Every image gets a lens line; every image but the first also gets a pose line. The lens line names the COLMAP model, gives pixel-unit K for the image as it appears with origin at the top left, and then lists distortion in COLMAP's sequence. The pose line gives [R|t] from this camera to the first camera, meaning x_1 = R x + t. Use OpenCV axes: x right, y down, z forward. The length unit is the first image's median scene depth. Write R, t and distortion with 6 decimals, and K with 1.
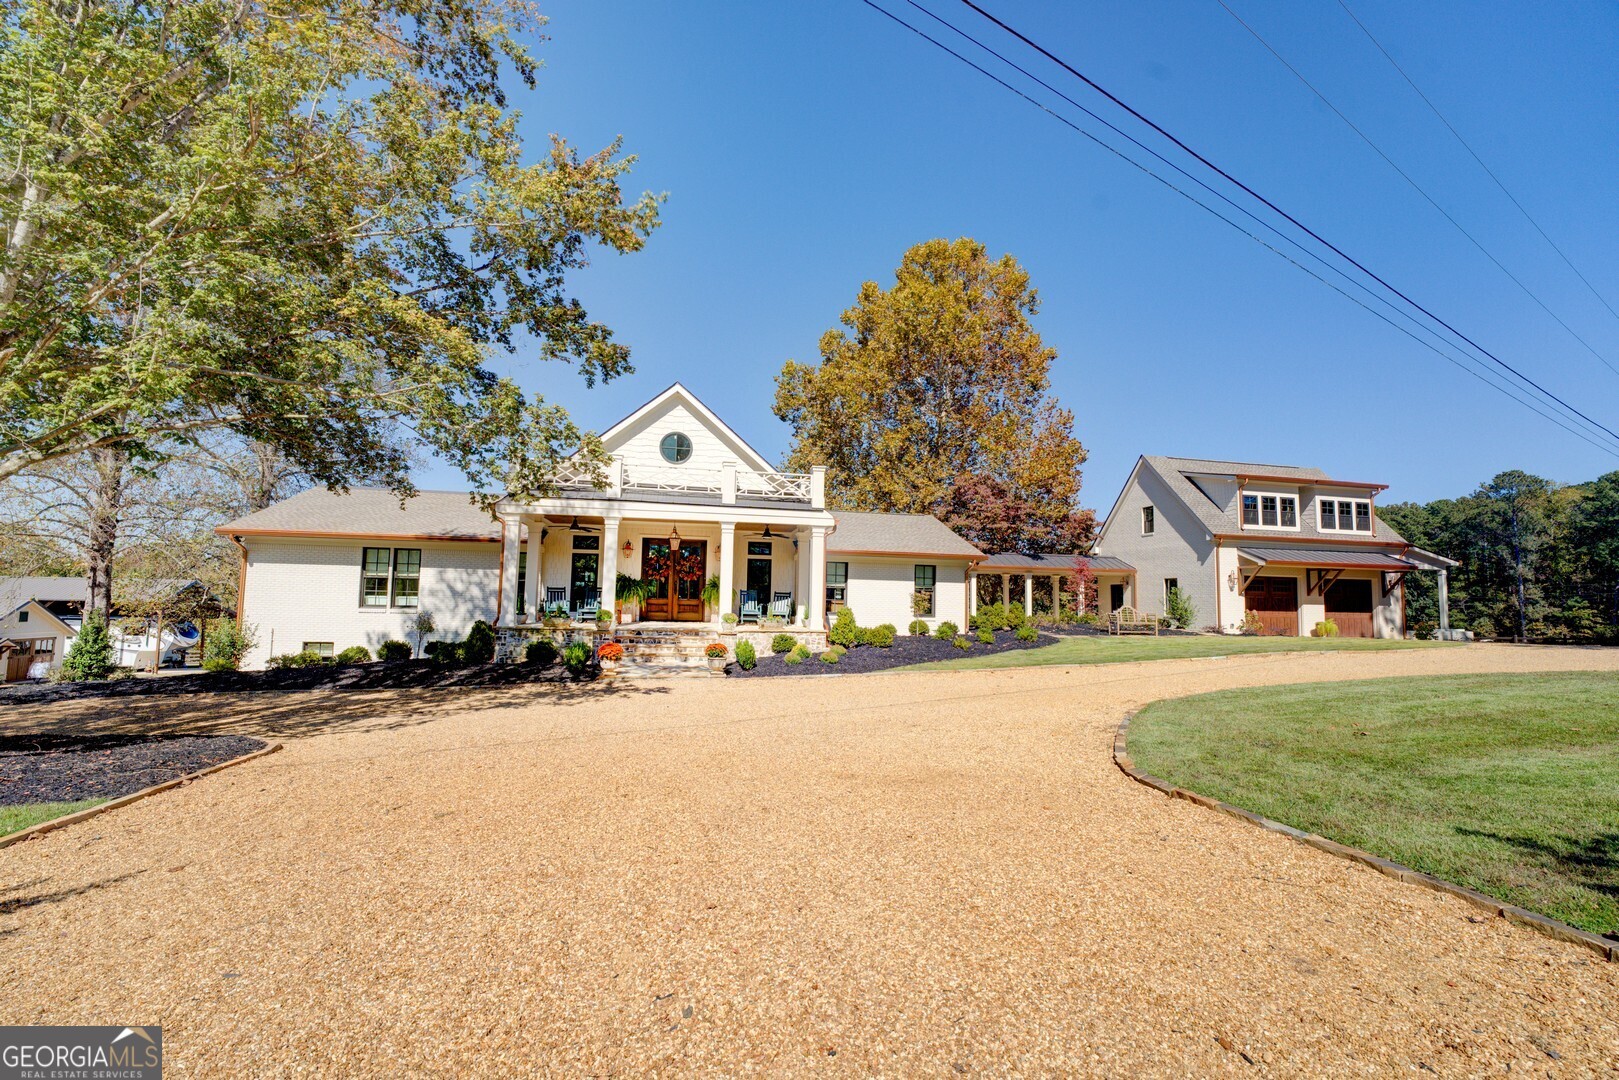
lens RADIAL K [[660.1, 0, 823.3], [0, 660.1, 540.8], [0, 0, 1]] dist [-0.021781, 0.000151]
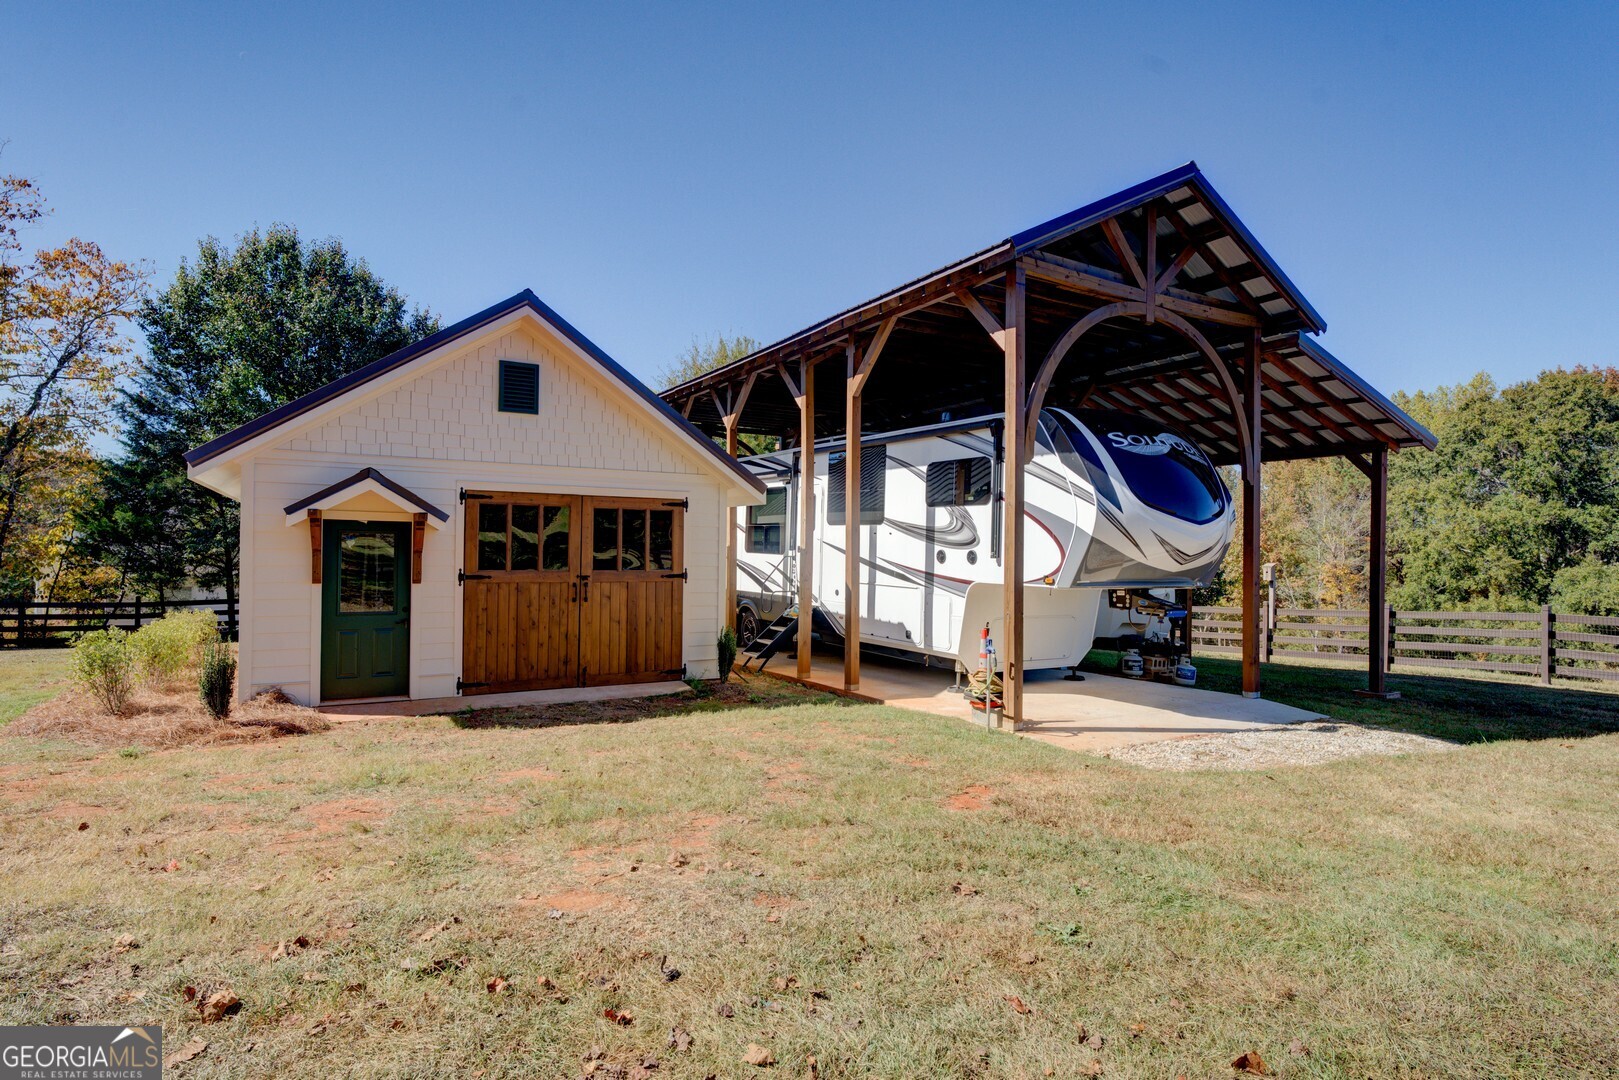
lens RADIAL K [[853.4, 0, 810.3], [0, 853.4, 542.1], [0, 0, 1]] dist [-0.000277, -0.000002]
pose [[0.312640, -0.014080, -0.949767, -0.810931], [0.075201, 0.997119, 0.009973, 0.148654], [0.946890, -0.074541, 0.312797, 0.848424]]
